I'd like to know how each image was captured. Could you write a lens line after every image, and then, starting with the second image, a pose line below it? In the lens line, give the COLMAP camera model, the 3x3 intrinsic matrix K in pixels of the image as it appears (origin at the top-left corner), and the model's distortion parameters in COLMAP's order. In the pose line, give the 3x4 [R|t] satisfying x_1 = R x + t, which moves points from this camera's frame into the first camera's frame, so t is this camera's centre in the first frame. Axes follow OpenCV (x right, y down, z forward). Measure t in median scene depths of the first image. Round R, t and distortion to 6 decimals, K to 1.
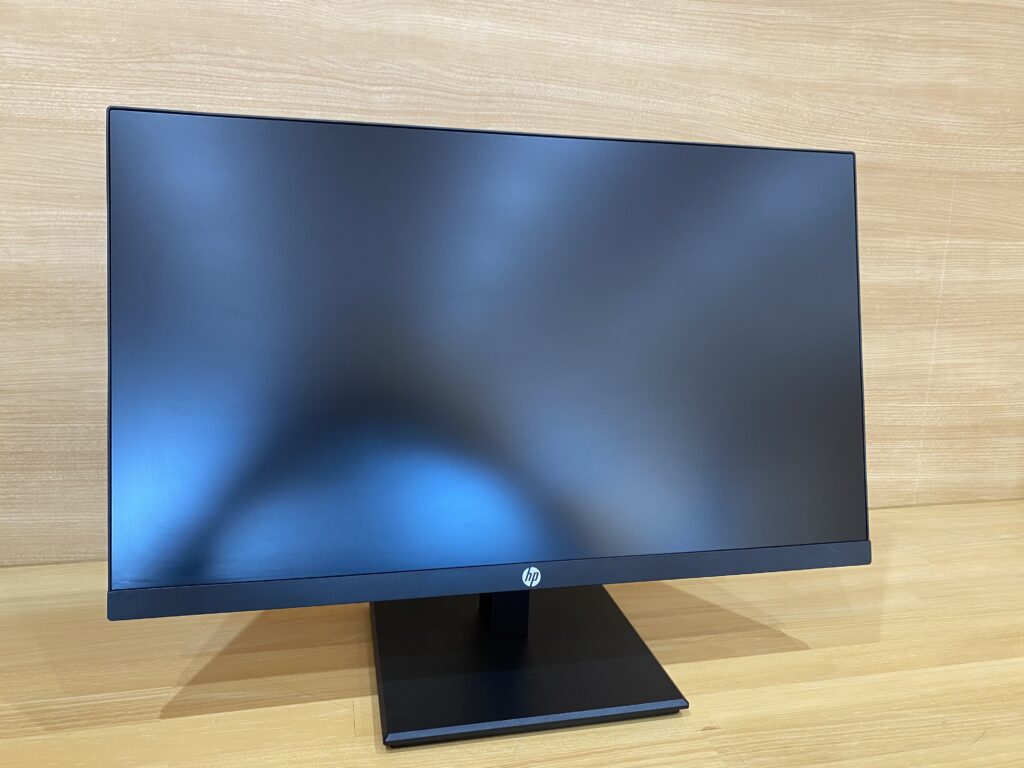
lens RADIAL K [[787.3, 0, 509.0], [0, 787.3, 378.9], [0, 0, 1]] dist [0.011657, -0.012505]
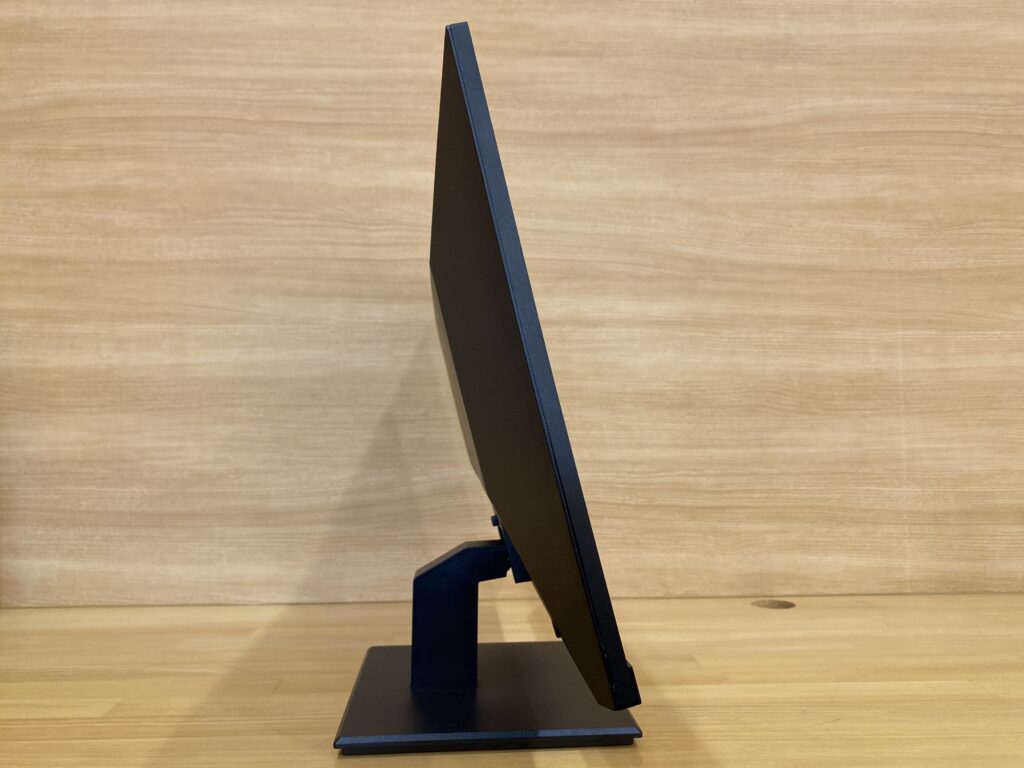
lens RADIAL K [[787.3, 0, 509.2], [0, 787.3, 382.1], [0, 0, 1]] dist [0.011657, -0.012505]
pose [[0.982665, -0.039572, -0.181115, 0.221978], [-0.006806, 0.968593, -0.248556, 0.161652], [0.185263, 0.245480, 0.951534, -0.106667]]
